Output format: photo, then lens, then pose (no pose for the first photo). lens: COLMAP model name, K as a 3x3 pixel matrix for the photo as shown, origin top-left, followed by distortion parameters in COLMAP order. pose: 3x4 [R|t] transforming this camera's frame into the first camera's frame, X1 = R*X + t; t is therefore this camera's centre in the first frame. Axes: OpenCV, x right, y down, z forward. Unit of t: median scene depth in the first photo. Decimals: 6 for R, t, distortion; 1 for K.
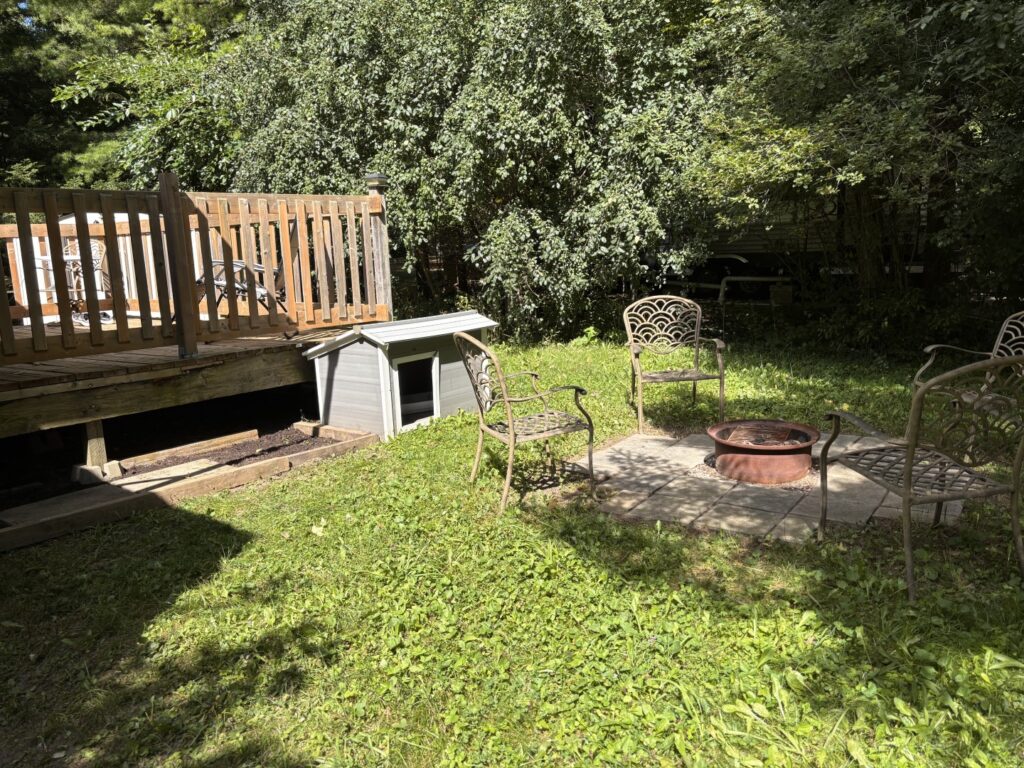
lens RADIAL K [[779.5, 0, 515.0], [0, 779.5, 388.7], [0, 0, 1]] dist [0.048344, -0.062627]
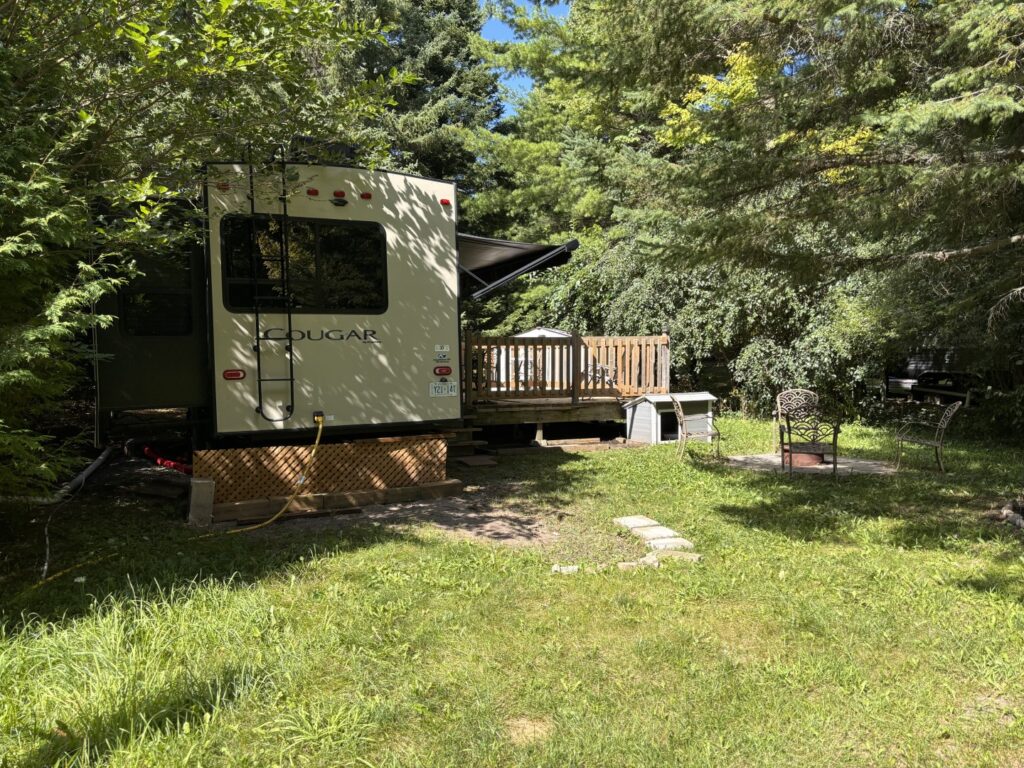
lens RADIAL K [[783.1, 0, 512.0], [0, 783.1, 384.0], [0, 0, 1]] dist [0.341392, -0.062647]
pose [[0.890247, 0.050160, -0.452707, 0.355728], [-0.109837, 0.988228, -0.106498, 0.126982], [0.442036, 0.144534, 0.885277, -0.873585]]
